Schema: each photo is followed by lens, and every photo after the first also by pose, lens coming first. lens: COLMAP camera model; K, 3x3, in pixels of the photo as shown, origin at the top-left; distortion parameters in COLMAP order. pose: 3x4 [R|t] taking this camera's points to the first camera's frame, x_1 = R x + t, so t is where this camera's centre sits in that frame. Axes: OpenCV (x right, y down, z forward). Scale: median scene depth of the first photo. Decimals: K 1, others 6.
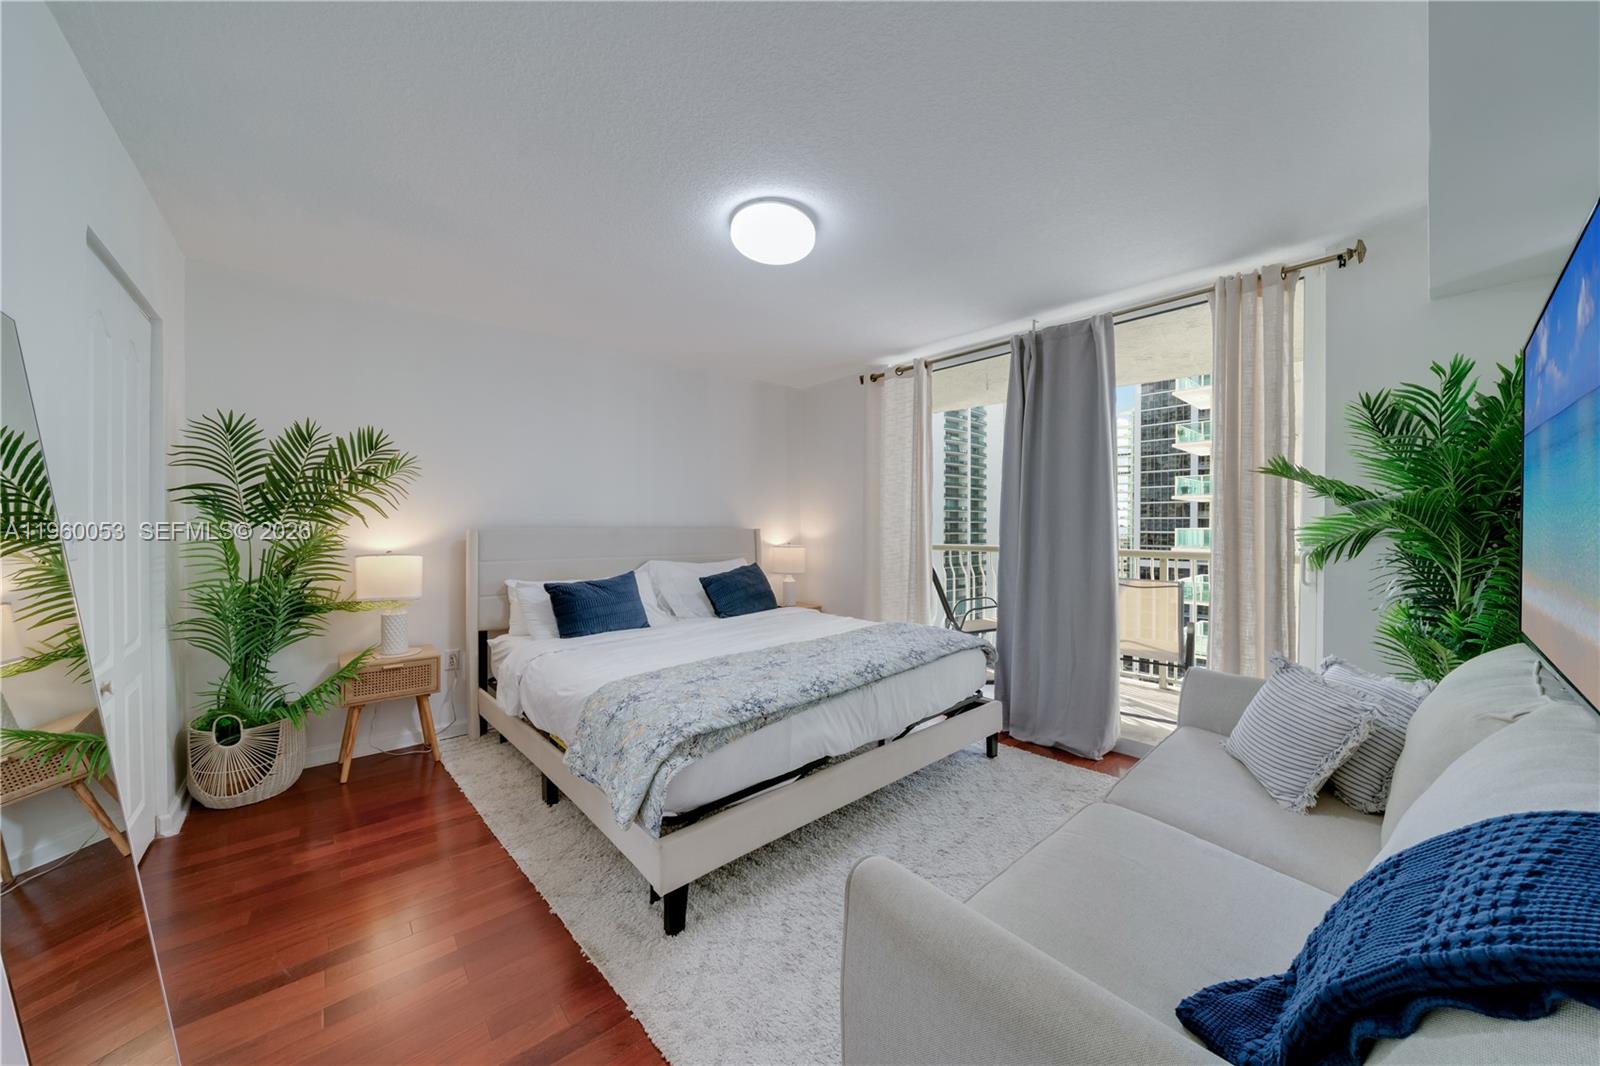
lens RADIAL K [[555.9, 0, 814.0], [0, 555.9, 530.9], [0, 0, 1]] dist [-0.008669, 0.001272]
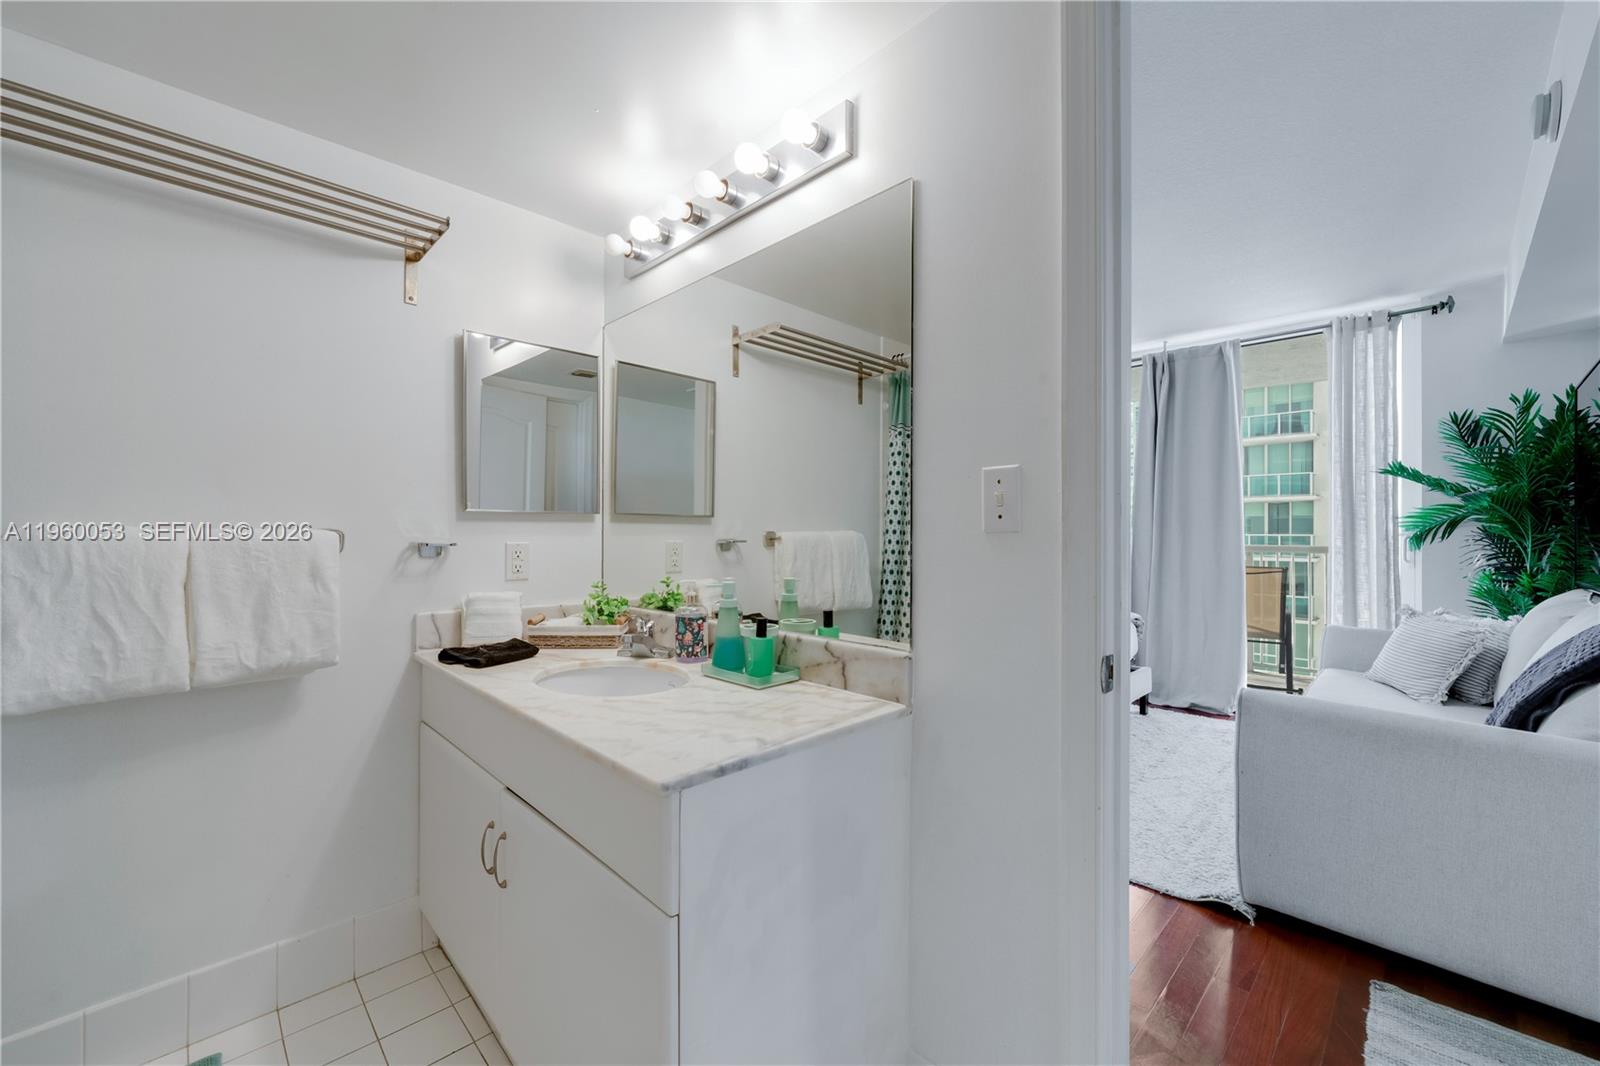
lens RADIAL K [[618.6, 0, 841.4], [0, 618.6, 530.0], [0, 0, 1]] dist [-0.003621, 0.001077]
pose [[0.997946, 0.004154, 0.063932, -0.551217], [-0.003223, 0.999887, -0.014663, 0.055262], [-0.063986, 0.014427, 0.997847, -0.367259]]
